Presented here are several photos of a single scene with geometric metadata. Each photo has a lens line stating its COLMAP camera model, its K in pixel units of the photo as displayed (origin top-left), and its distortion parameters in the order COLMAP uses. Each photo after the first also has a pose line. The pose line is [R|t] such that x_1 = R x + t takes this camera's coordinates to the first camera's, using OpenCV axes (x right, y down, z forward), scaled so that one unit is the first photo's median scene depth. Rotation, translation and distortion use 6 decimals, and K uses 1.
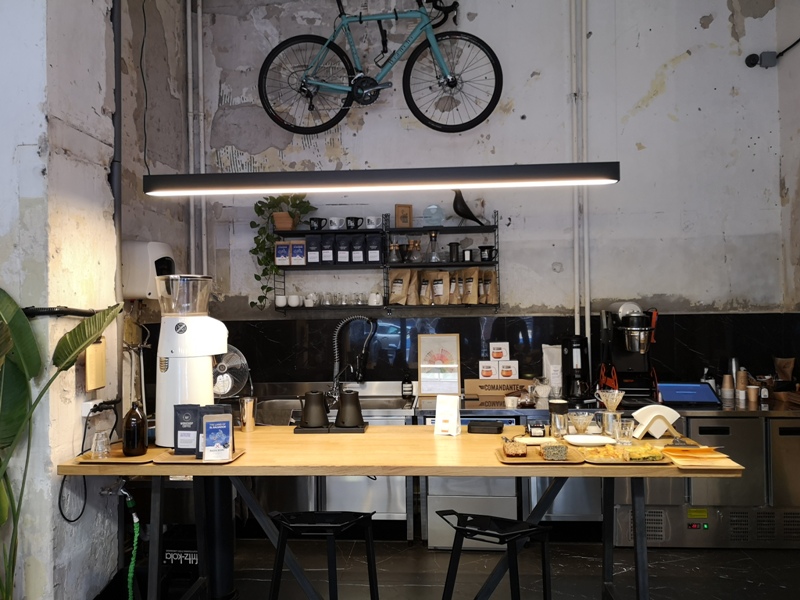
lens RADIAL K [[616.4, 0, 400.0], [0, 616.4, 300.0], [0, 0, 1]] dist [0.003468, -0.003871]
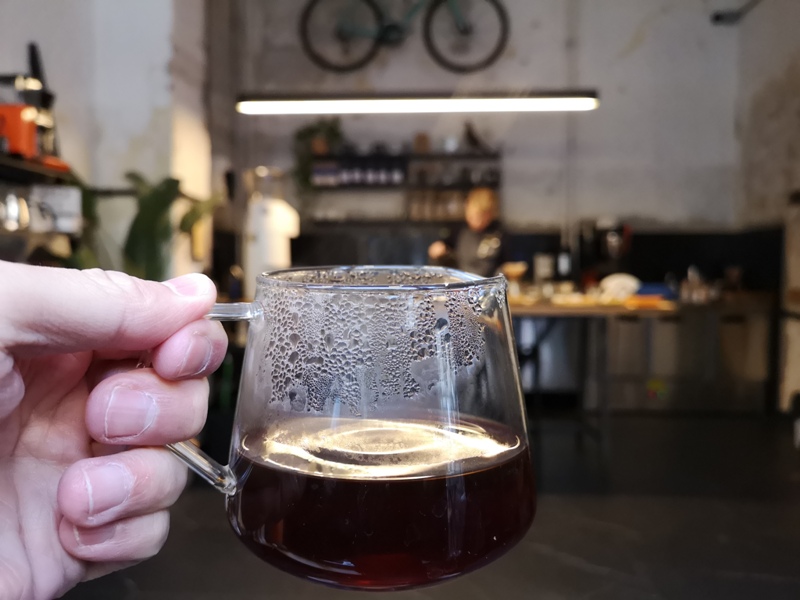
lens RADIAL K [[616.4, 0, 400.0], [0, 616.4, 300.0], [0, 0, 1]] dist [0.003468, -0.003871]
pose [[0.999733, 0.013446, 0.018806, -0.055580], [-0.014680, 0.997637, 0.067120, 0.086209], [-0.017859, -0.067378, 0.997568, -0.205272]]
